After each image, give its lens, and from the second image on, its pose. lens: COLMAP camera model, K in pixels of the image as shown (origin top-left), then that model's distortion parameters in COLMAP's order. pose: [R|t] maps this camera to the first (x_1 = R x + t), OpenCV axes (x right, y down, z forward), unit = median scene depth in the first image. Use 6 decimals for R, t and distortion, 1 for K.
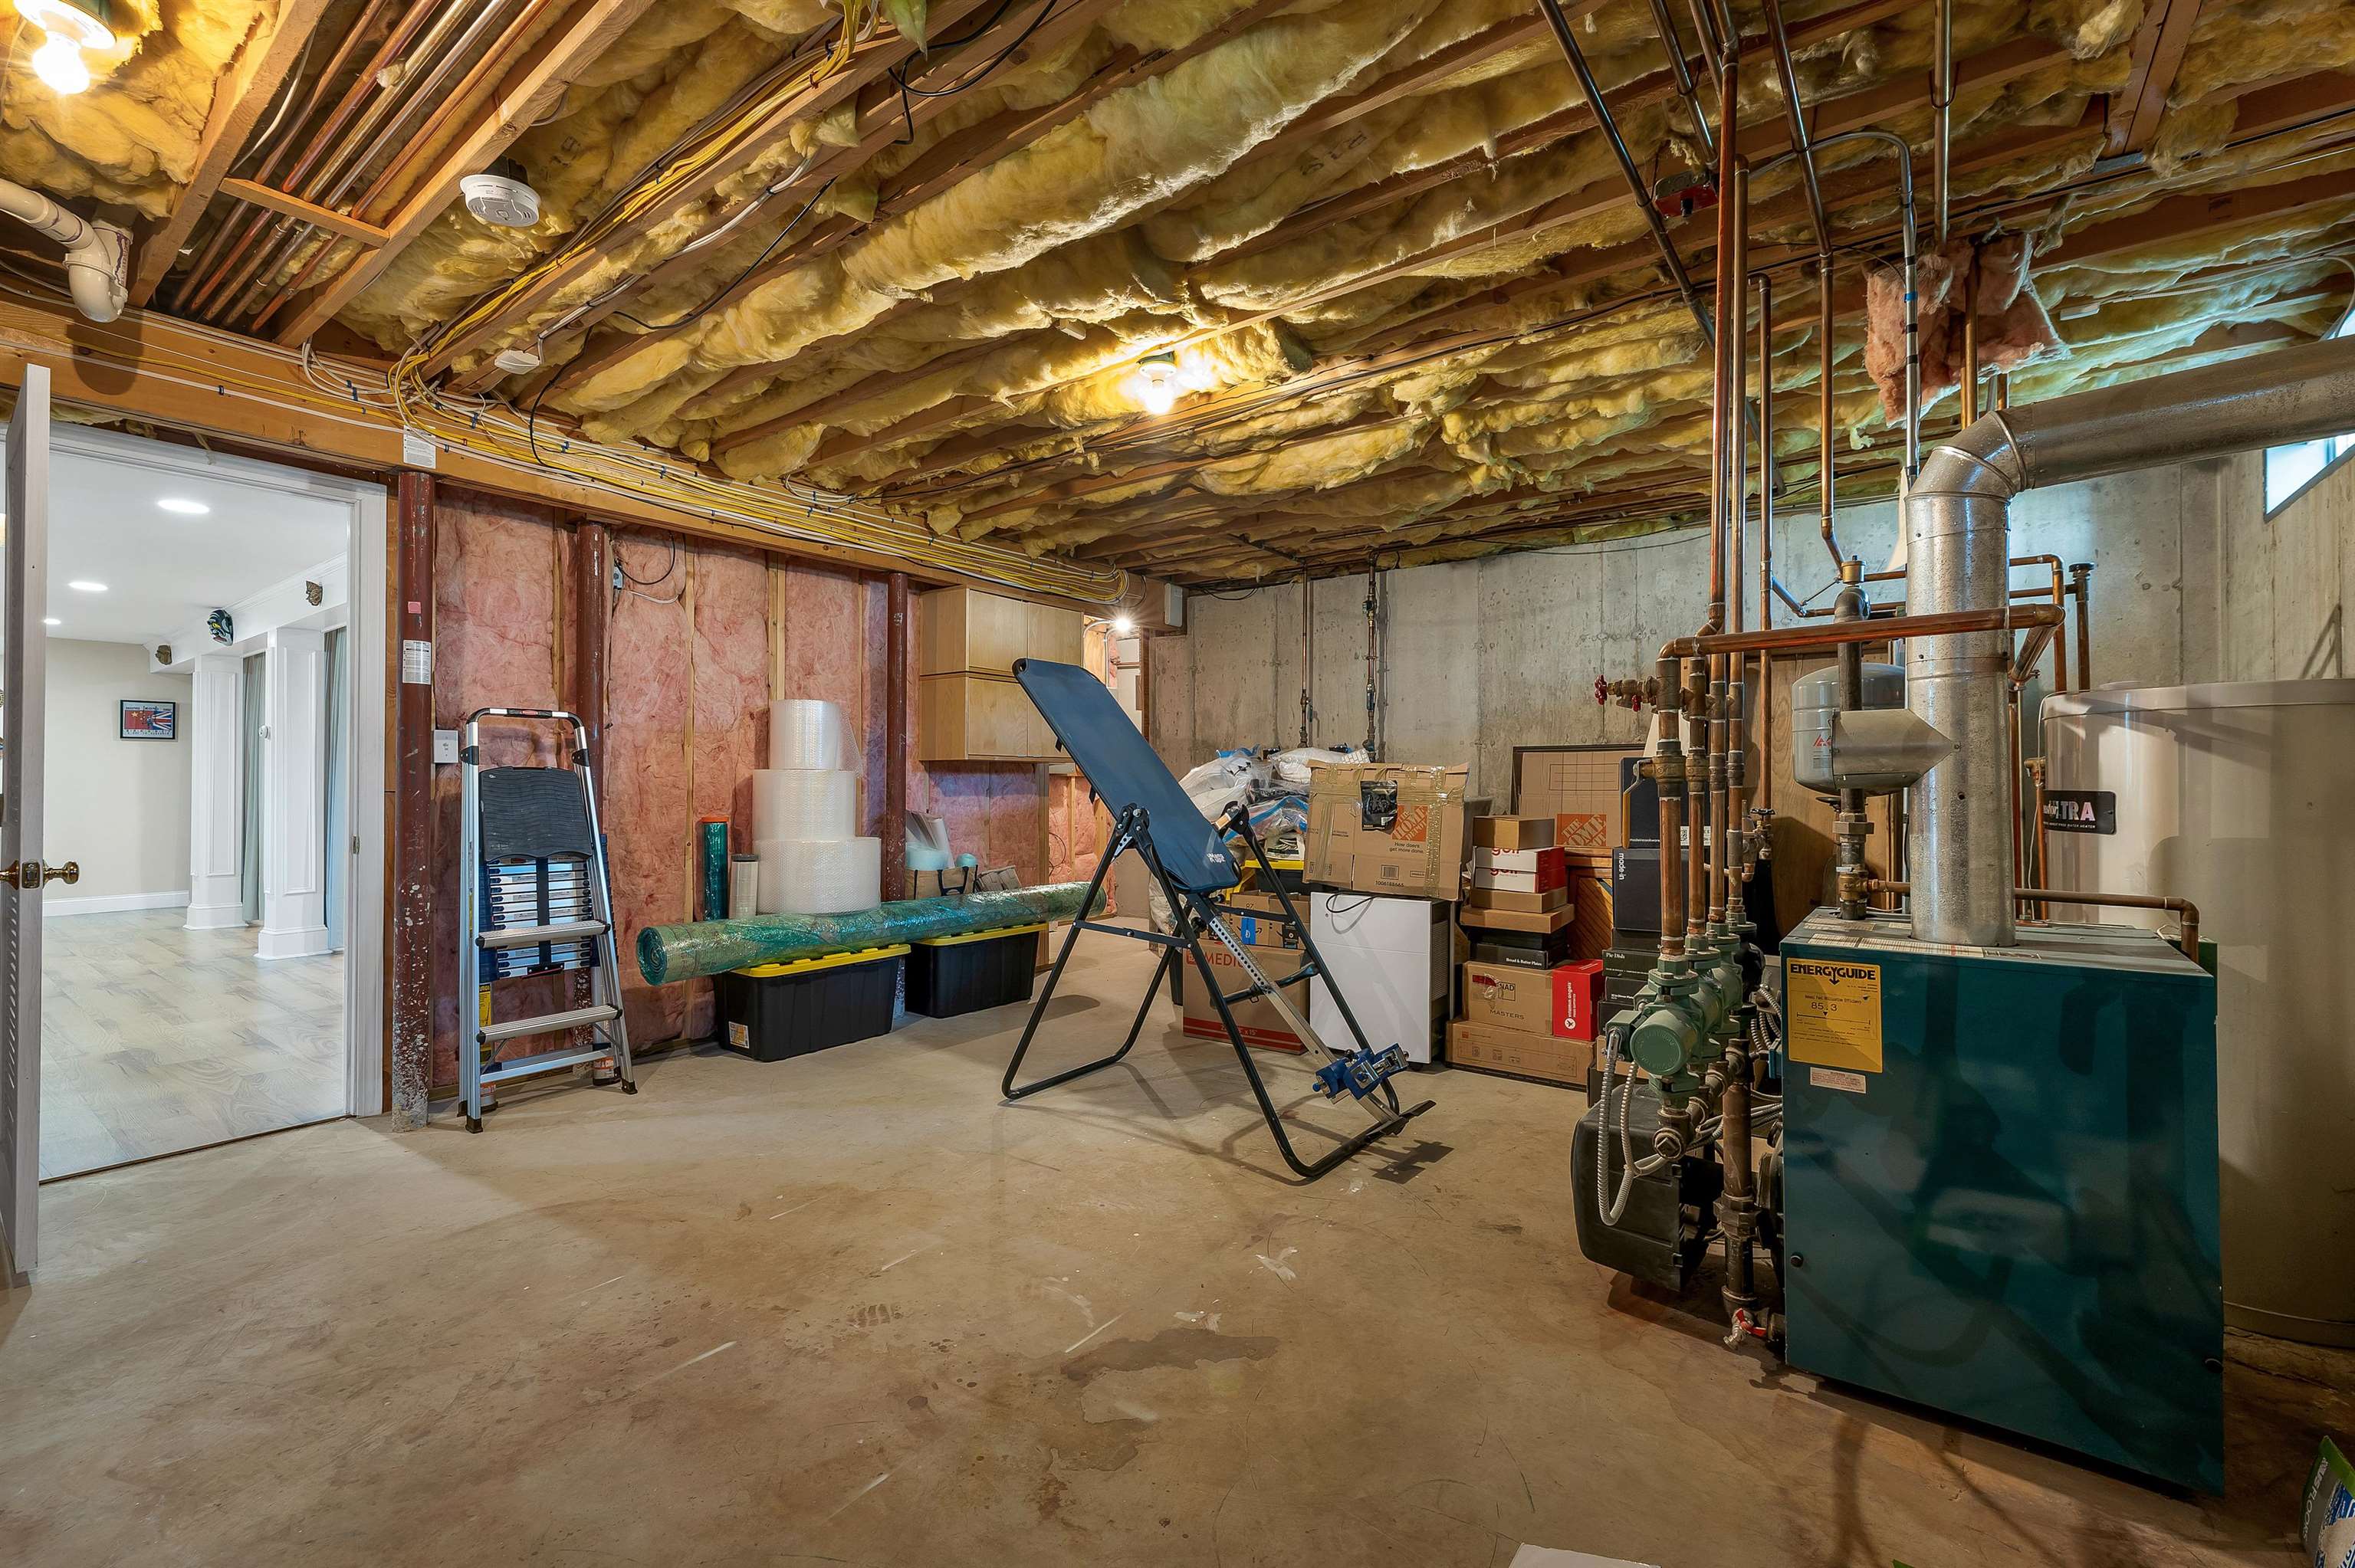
lens RADIAL K [[995.7, 0, 1170.1], [0, 995.7, 777.9], [0, 0, 1]] dist [0.001920, -0.000096]
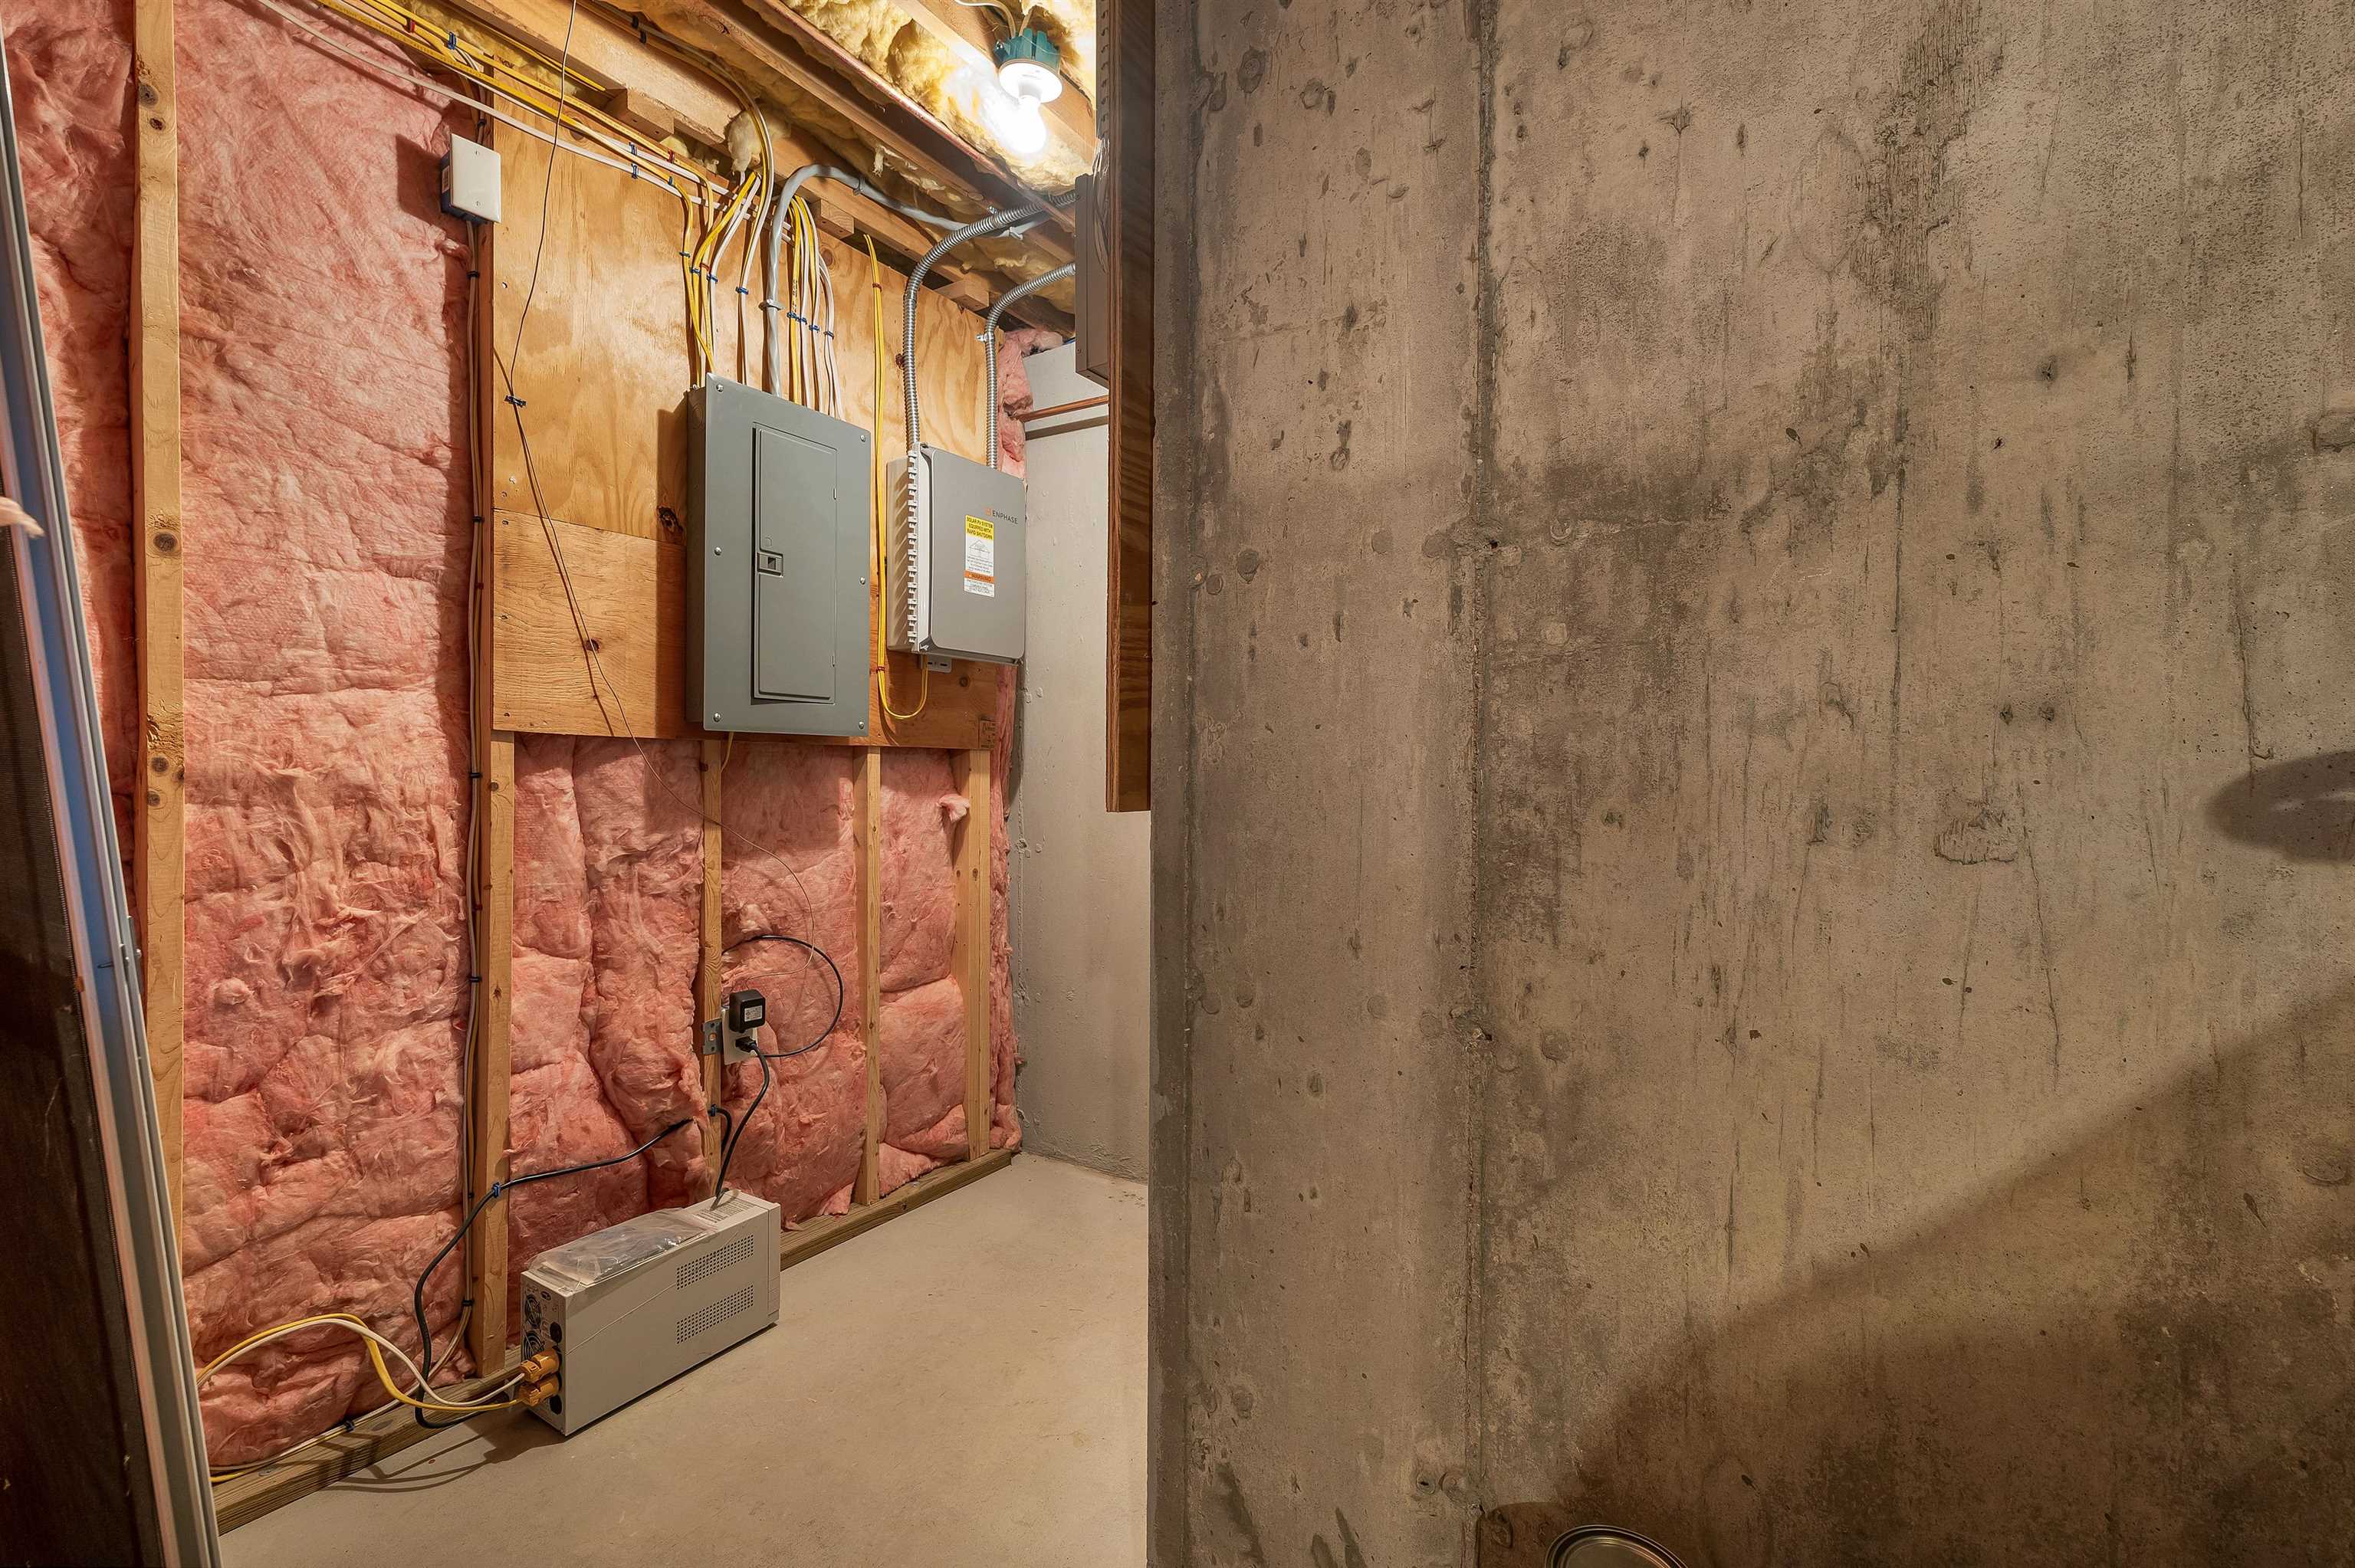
lens RADIAL K [[995.7, 0, 1179.4], [0, 995.7, 783.8], [0, 0, 1]] dist [0.001920, -0.000096]
pose [[0.997857, 0.002949, 0.065372, -0.023184], [-0.004489, 0.999715, 0.023426, 0.002773], [-0.065284, -0.023669, 0.997586, 0.695064]]
